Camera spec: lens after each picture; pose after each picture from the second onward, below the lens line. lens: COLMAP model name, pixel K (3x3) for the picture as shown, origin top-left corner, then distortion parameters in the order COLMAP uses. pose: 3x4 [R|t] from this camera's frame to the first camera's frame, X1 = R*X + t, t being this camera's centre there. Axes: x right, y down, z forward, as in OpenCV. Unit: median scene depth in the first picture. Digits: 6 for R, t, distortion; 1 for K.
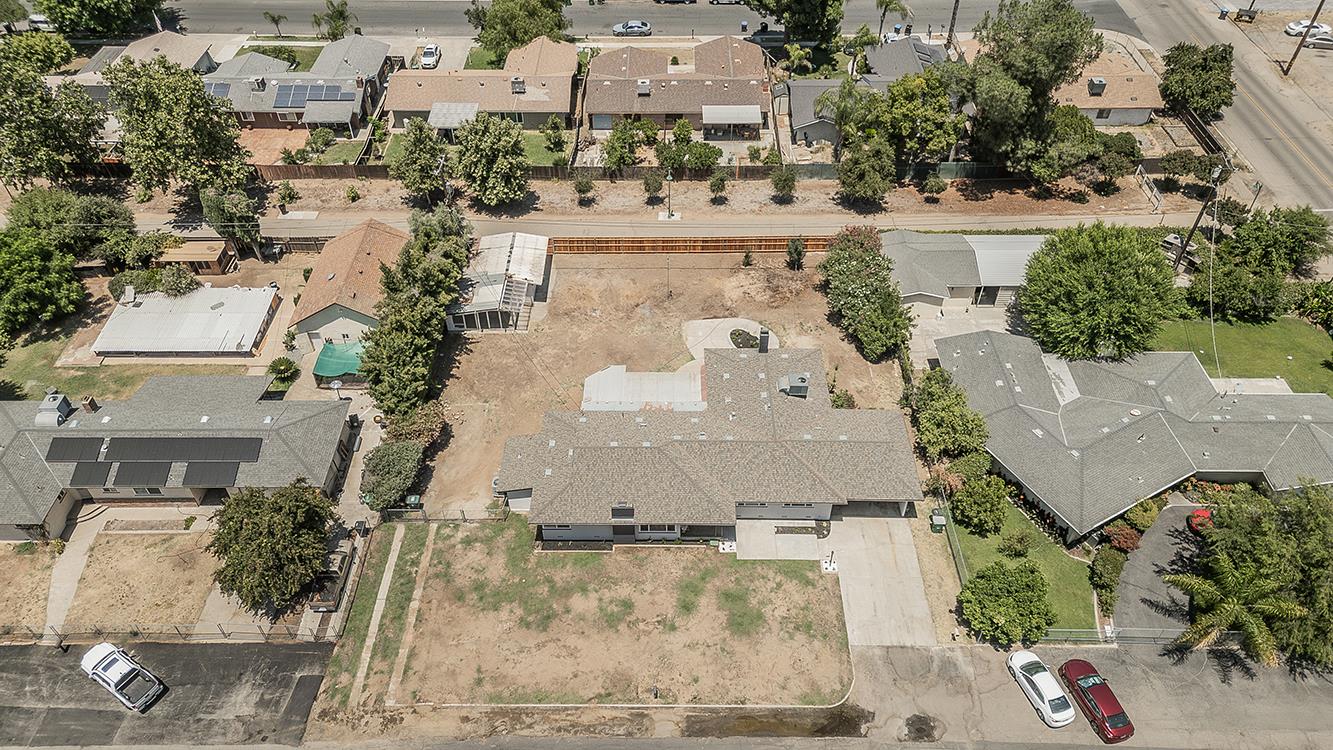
lens RADIAL K [[927.1, 0, 661.5], [0, 927.1, 374.2], [0, 0, 1]] dist [0.070861, -0.037581]
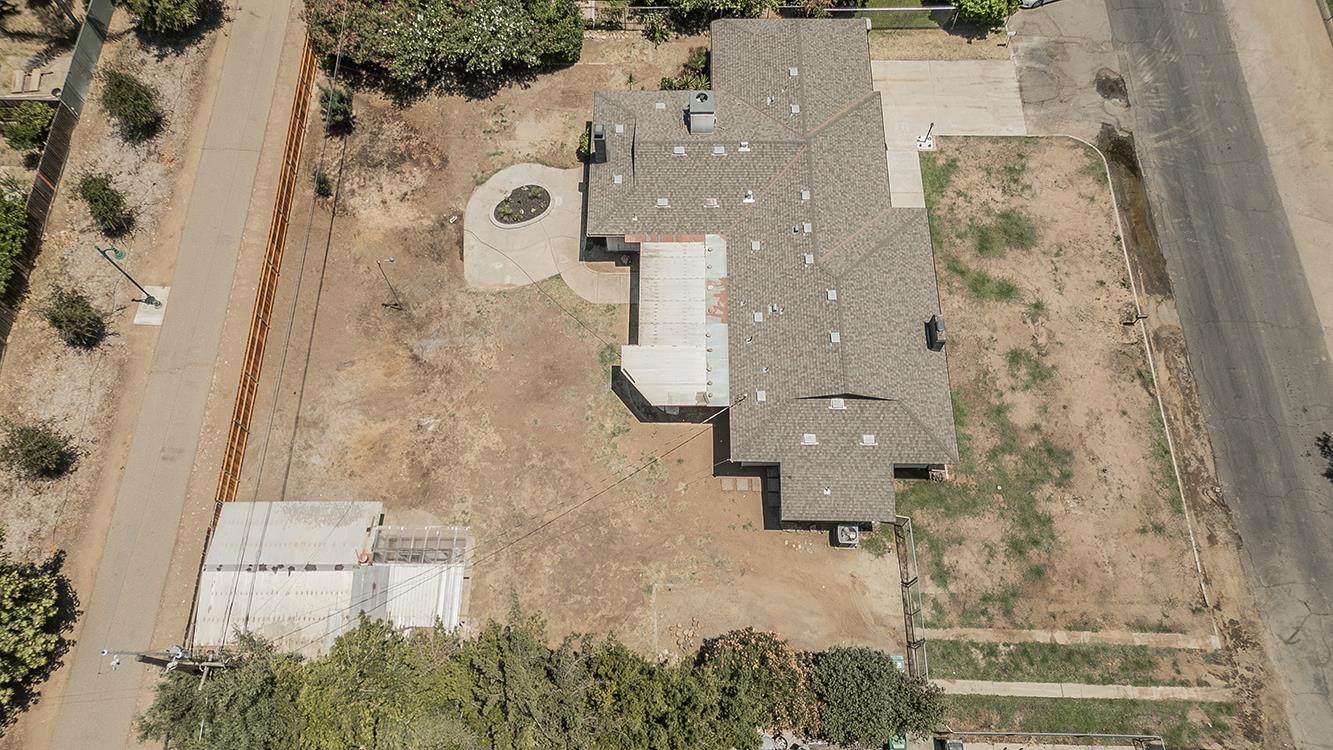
lens RADIAL K [[927.1, 0, 660.9], [0, 927.1, 377.5], [0, 0, 1]] dist [0.070861, -0.037581]
pose [[-0.001858, -0.910606, 0.413272, -0.355089], [0.693150, 0.296711, 0.656891, -0.443244], [-0.720791, 0.287680, 0.630635, 0.681711]]
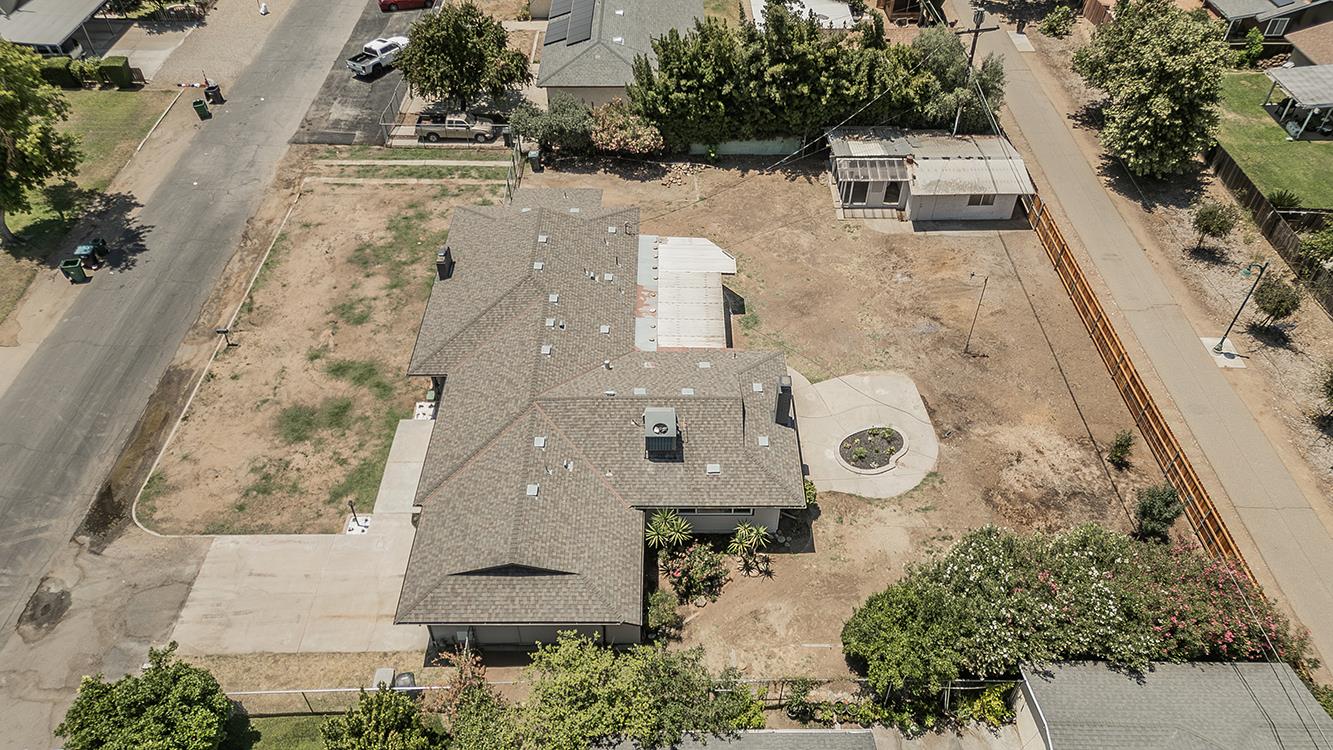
lens RADIAL K [[927.1, 0, 665.2], [0, 927.1, 376.5], [0, 0, 1]] dist [0.070861, -0.037581]
pose [[0.009206, 0.692551, -0.721310, 0.557399], [-0.693517, 0.524084, 0.494337, -0.298722], [0.720381, 0.495690, 0.485121, 0.772307]]
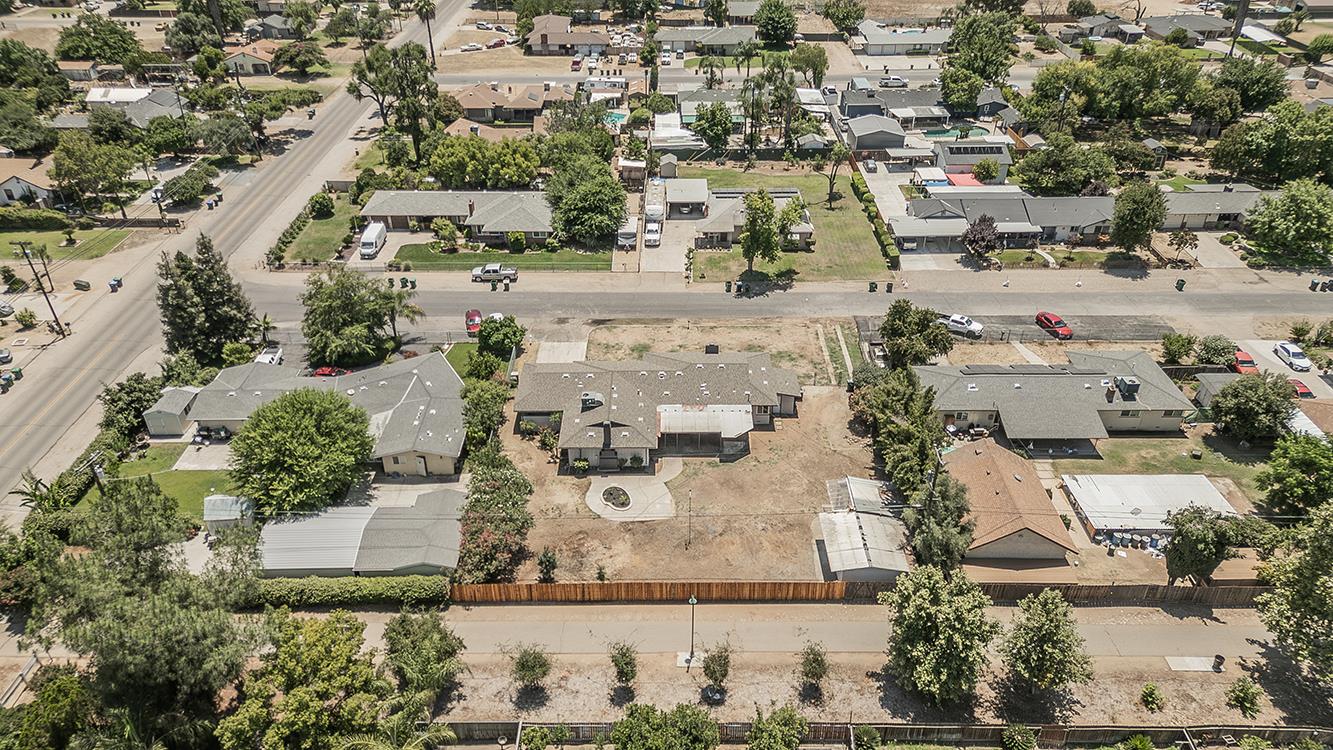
lens RADIAL K [[927.1, 0, 665.7], [0, 927.1, 376.3], [0, 0, 1]] dist [0.070861, -0.037581]
pose [[-0.999946, 0.010165, -0.002044, 0.042022], [0.000412, 0.235957, 0.971763, -1.376063], [0.010360, 0.971710, -0.235949, 1.375182]]
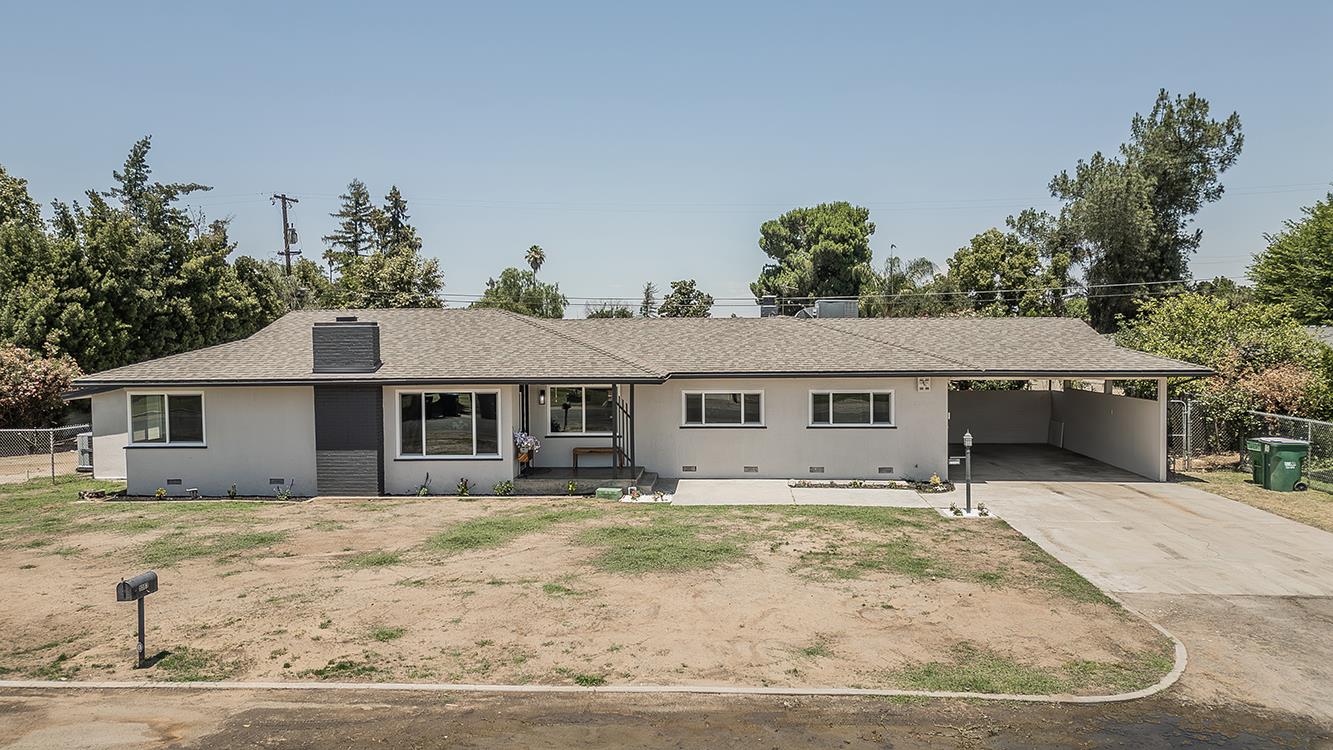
lens RADIAL K [[927.1, 0, 661.6], [0, 927.1, 372.3], [0, 0, 1]] dist [0.070861, -0.037581]
pose [[0.997453, -0.002919, -0.071263, 0.099547], [-0.045220, 0.746781, -0.663531, 0.370894], [0.055155, 0.665063, 0.744747, 0.716541]]
